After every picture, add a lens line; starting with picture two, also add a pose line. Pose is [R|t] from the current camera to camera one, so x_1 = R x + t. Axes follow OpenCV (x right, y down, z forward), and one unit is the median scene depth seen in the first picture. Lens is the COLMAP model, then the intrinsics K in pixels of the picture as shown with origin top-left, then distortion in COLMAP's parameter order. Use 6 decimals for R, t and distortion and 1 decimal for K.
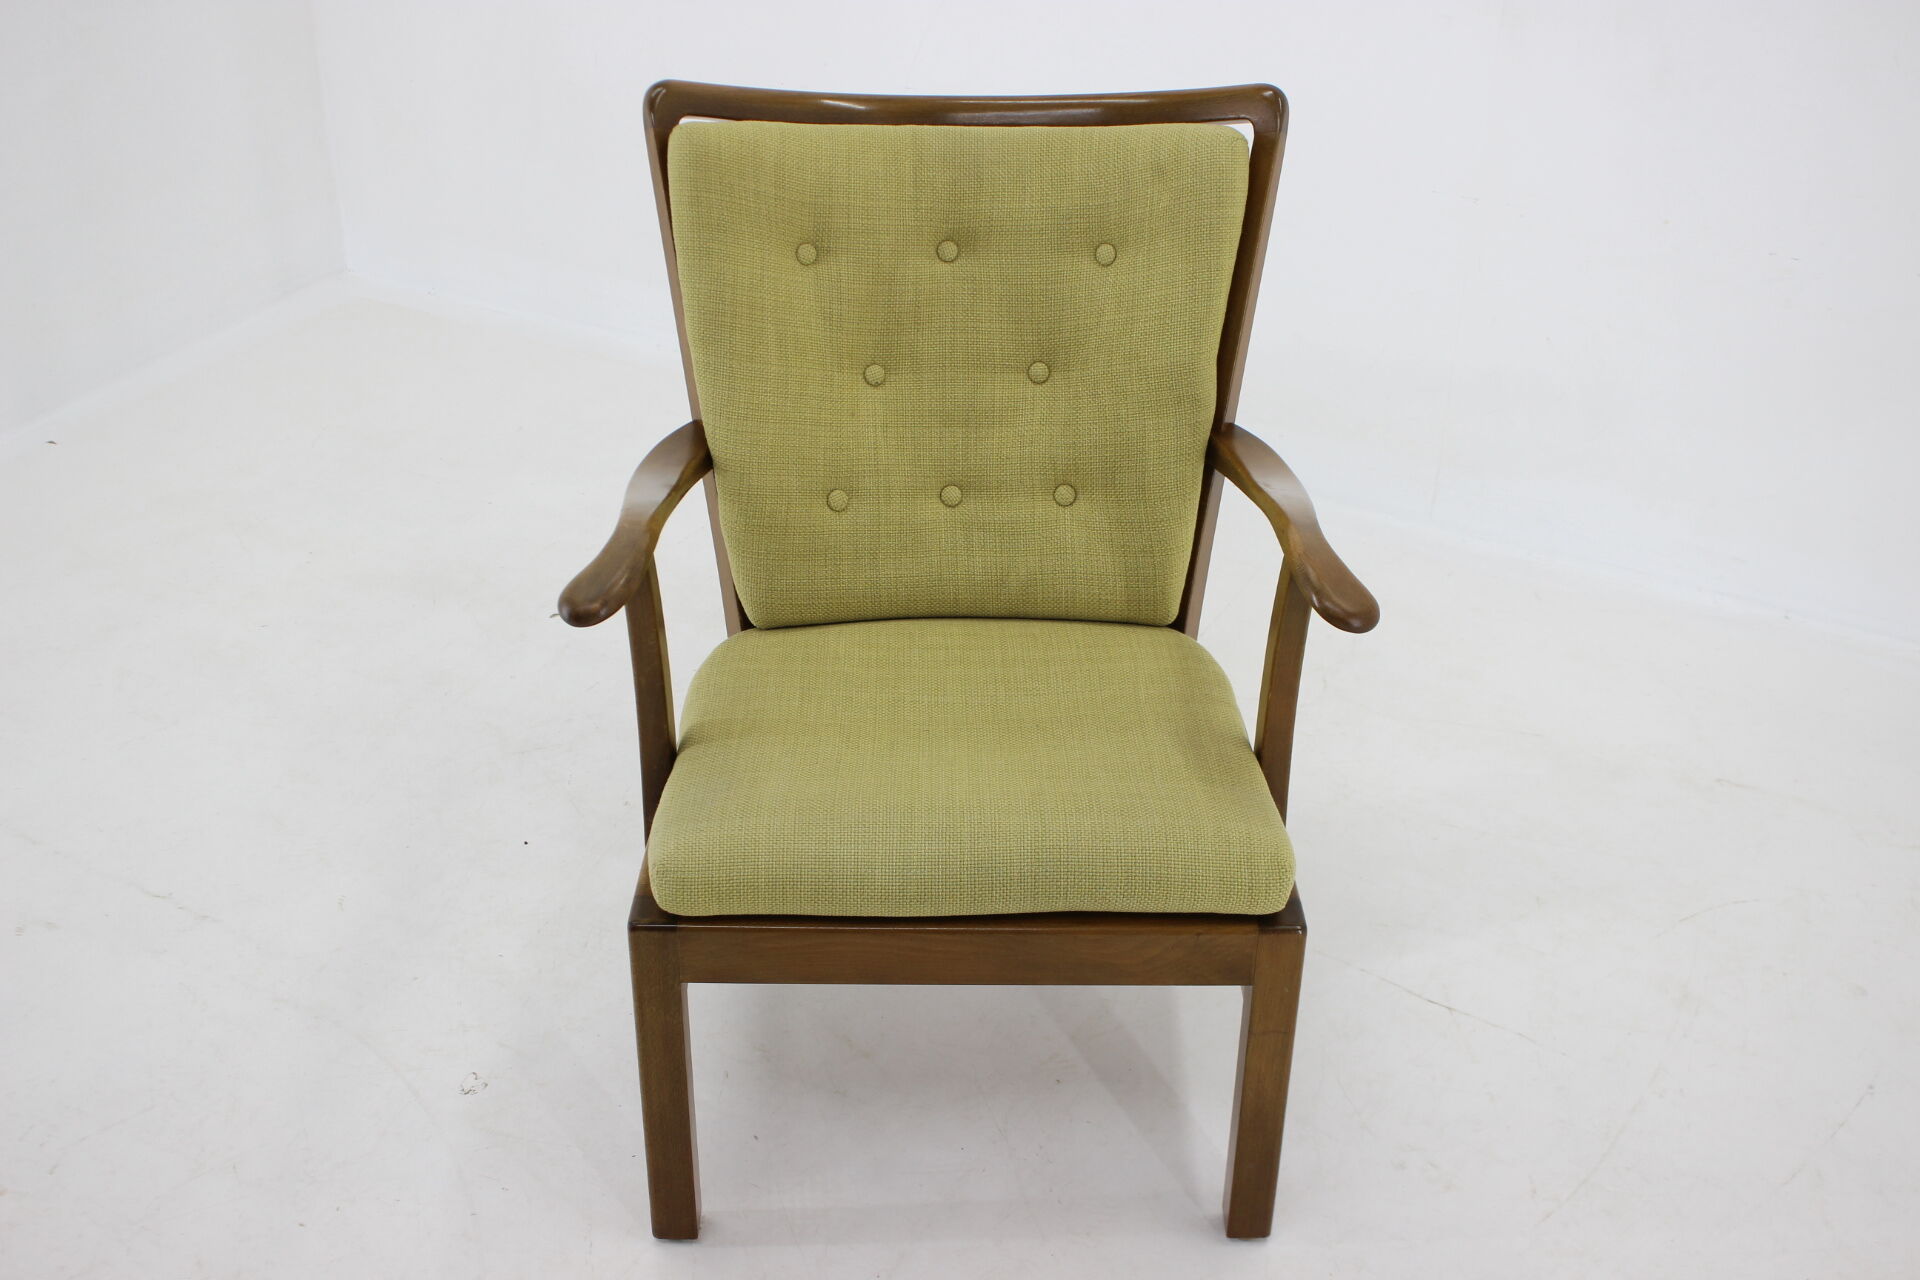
lens RADIAL K [[2097.0, 0, 957.9], [0, 2097.0, 647.2], [0, 0, 1]] dist [-0.062784, 0.000000]
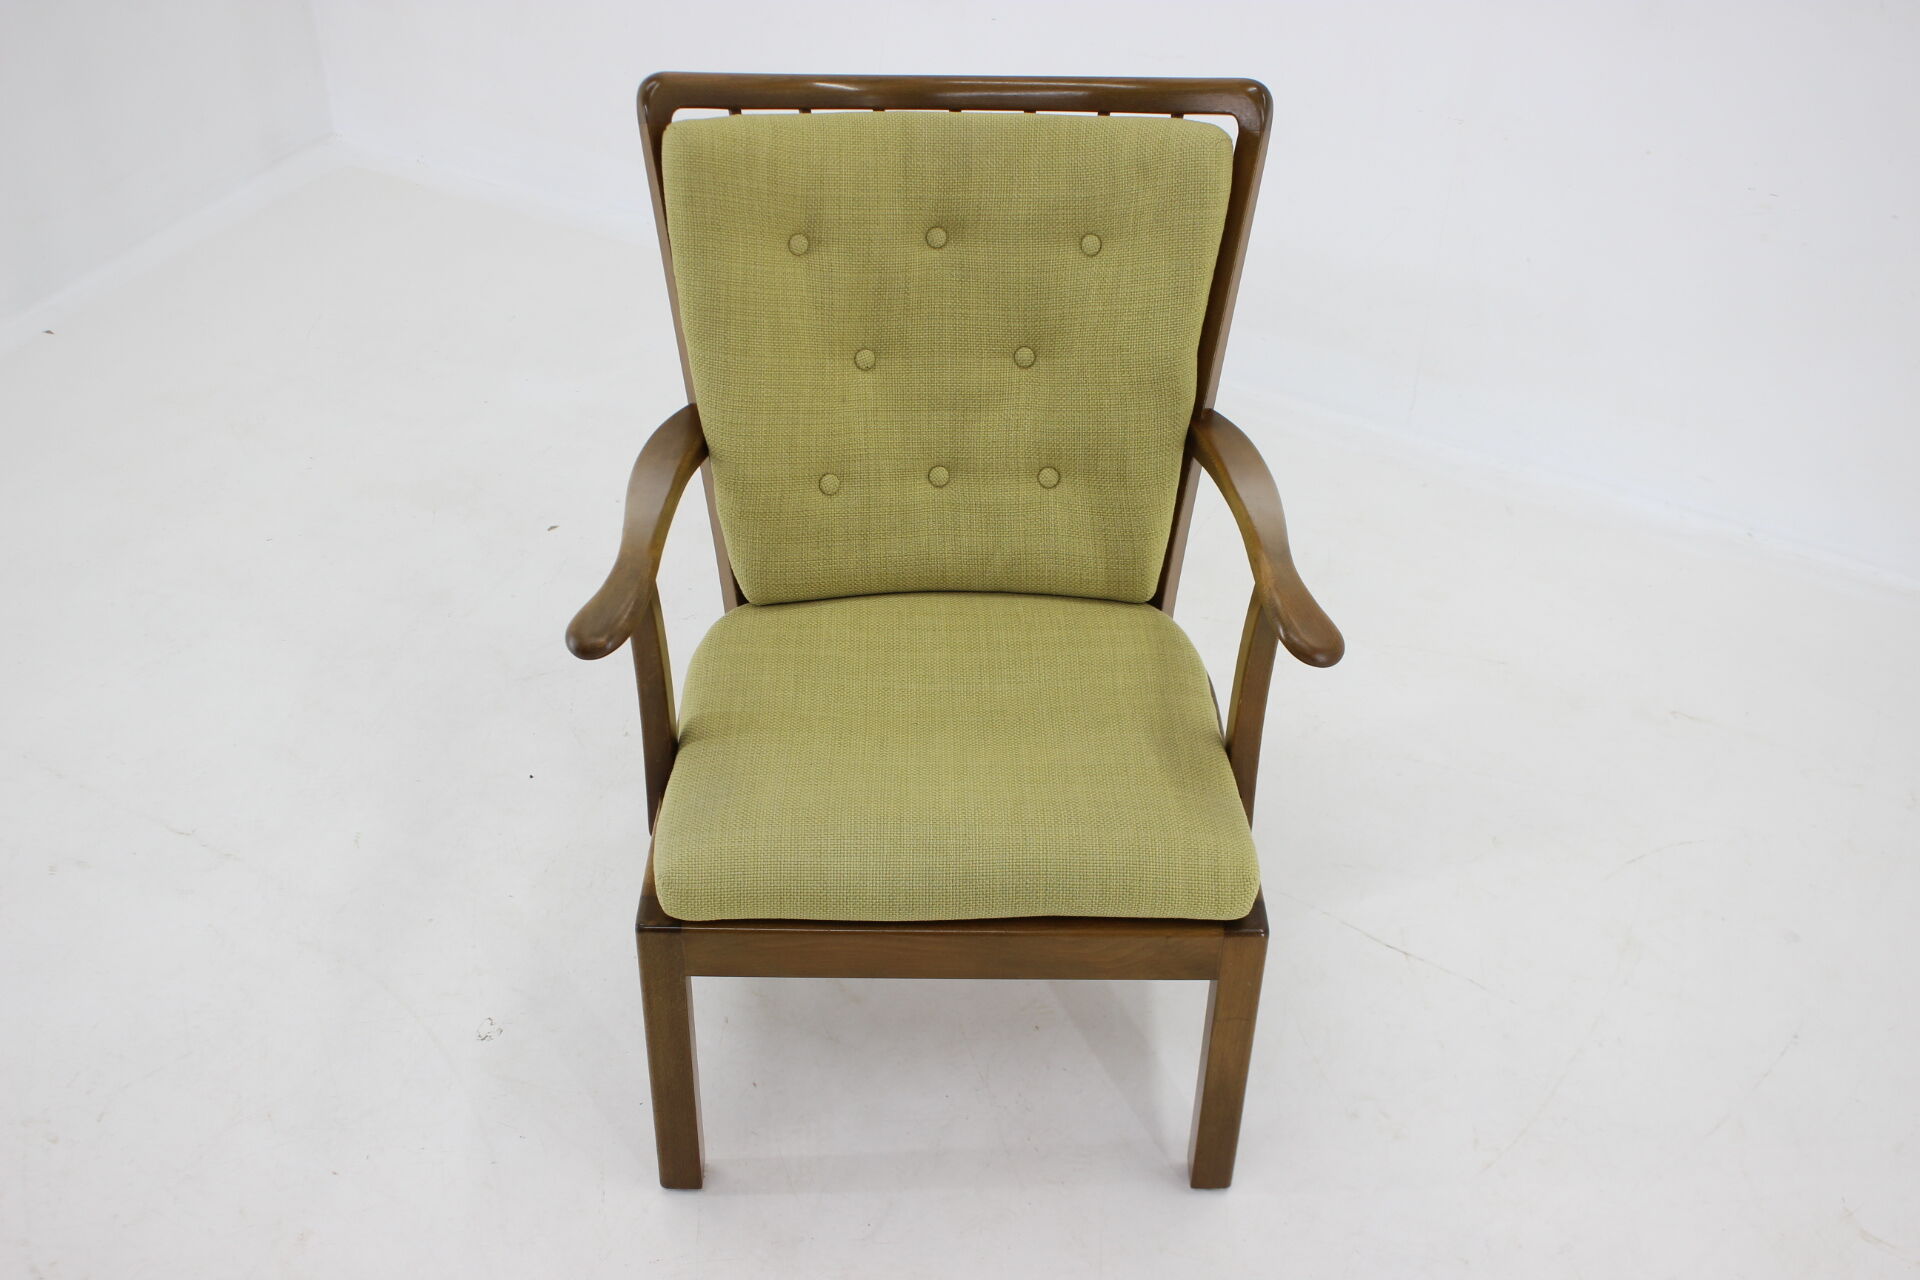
lens RADIAL K [[2097.0, 0, 955.9], [0, 2097.0, 645.4], [0, 0, 1]] dist [-0.062784, 0.000000]
pose [[0.999975, 0.004278, 0.005702, -0.000363], [-0.004933, 0.992719, 0.120351, -0.118072], [-0.005146, -0.120377, 0.992715, -0.039428]]
